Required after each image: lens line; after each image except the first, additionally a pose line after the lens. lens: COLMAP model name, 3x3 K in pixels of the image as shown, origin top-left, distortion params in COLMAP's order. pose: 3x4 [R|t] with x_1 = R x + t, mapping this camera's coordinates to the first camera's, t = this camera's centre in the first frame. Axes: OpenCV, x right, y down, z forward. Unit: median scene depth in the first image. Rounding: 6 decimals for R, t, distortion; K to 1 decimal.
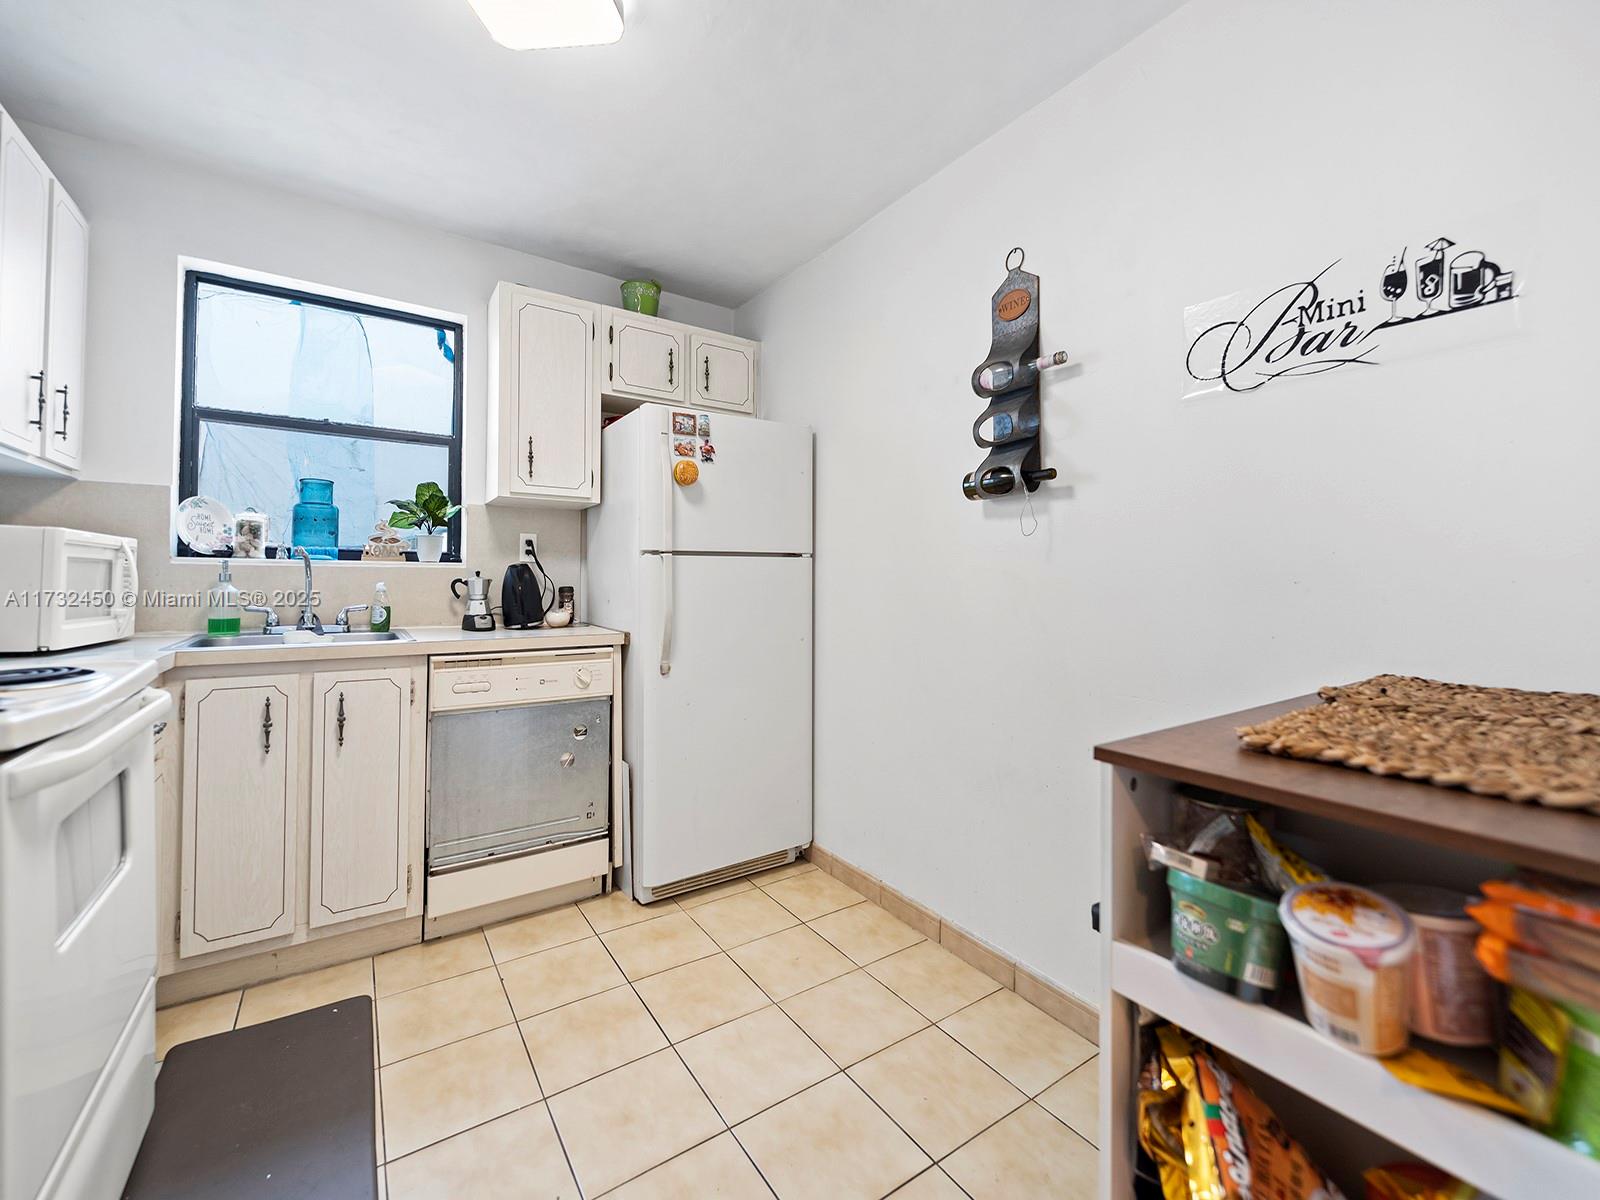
lens RADIAL K [[667.2, 0, 793.6], [0, 667.2, 607.6], [0, 0, 1]] dist [0.000091, -0.000445]
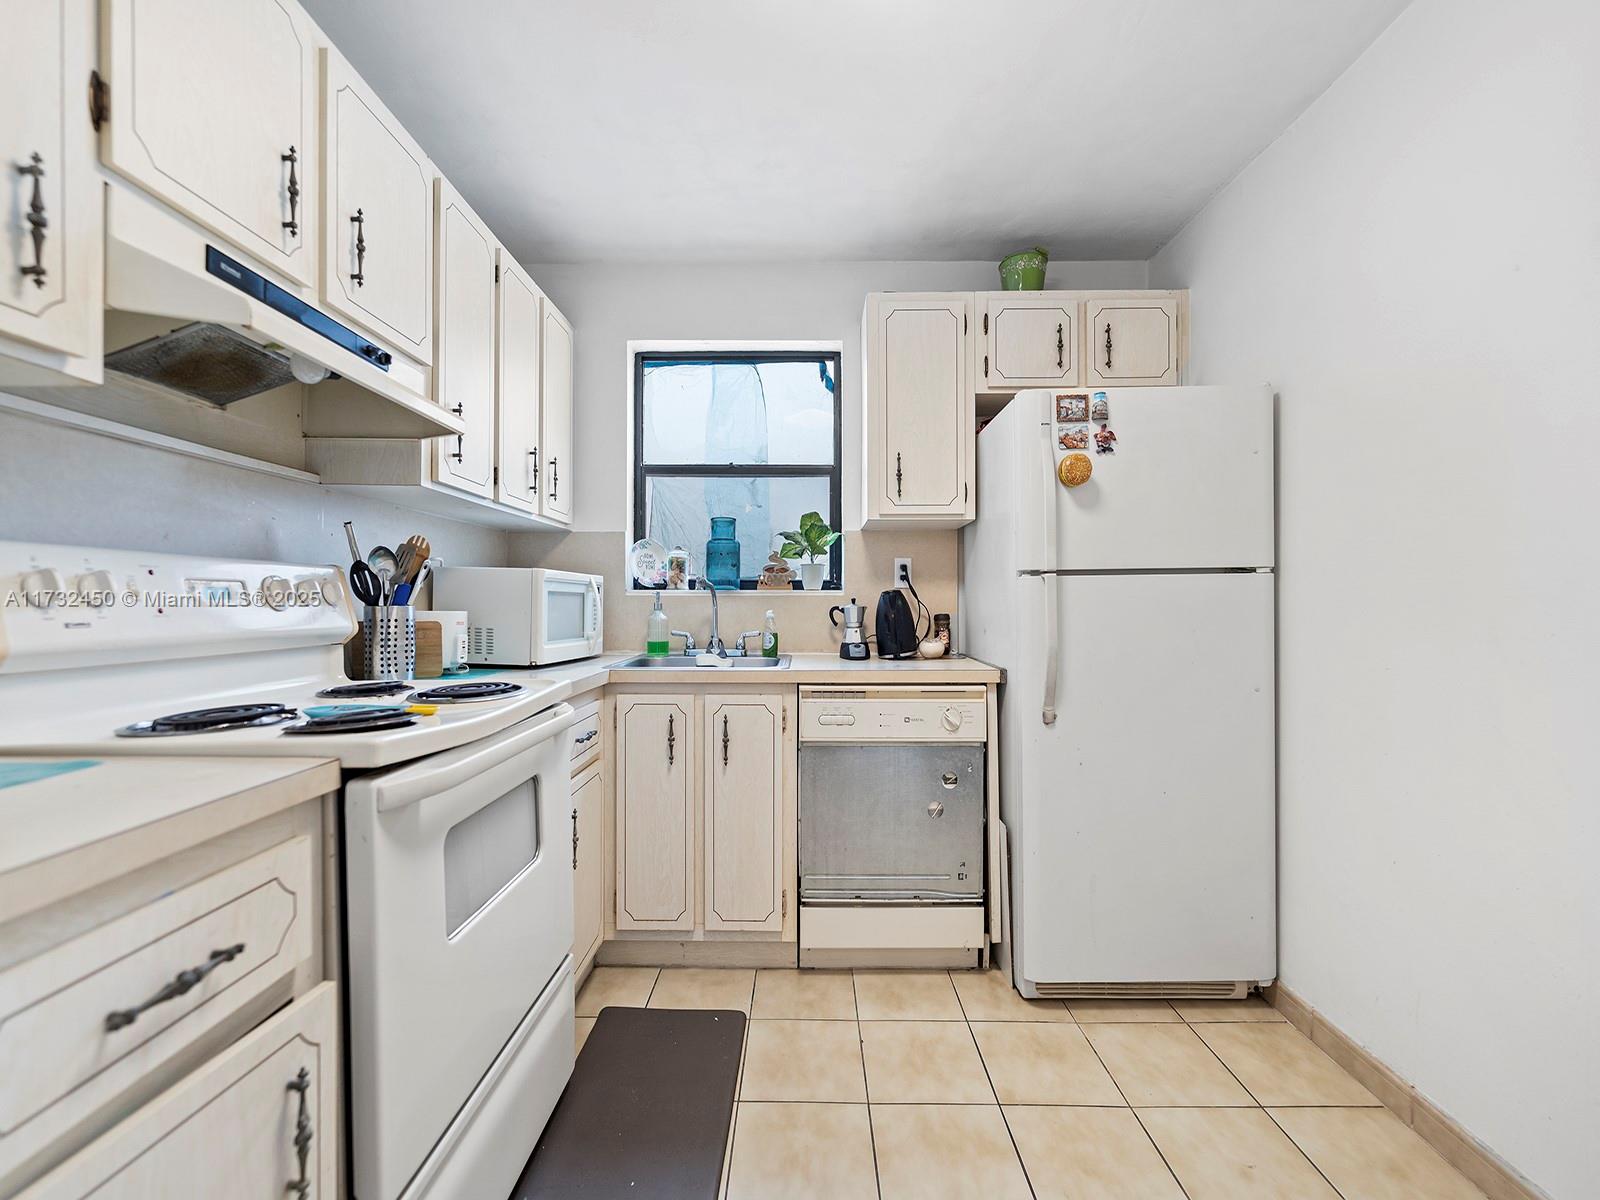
lens RADIAL K [[667.2, 0, 793.6], [0, 667.2, 607.6], [0, 0, 1]] dist [0.000091, -0.000445]
pose [[0.827836, -0.004519, -0.560952, 0.003665], [-0.016924, 0.999311, -0.033026, -0.007969], [0.560715, 0.036834, 0.827189, 0.153359]]
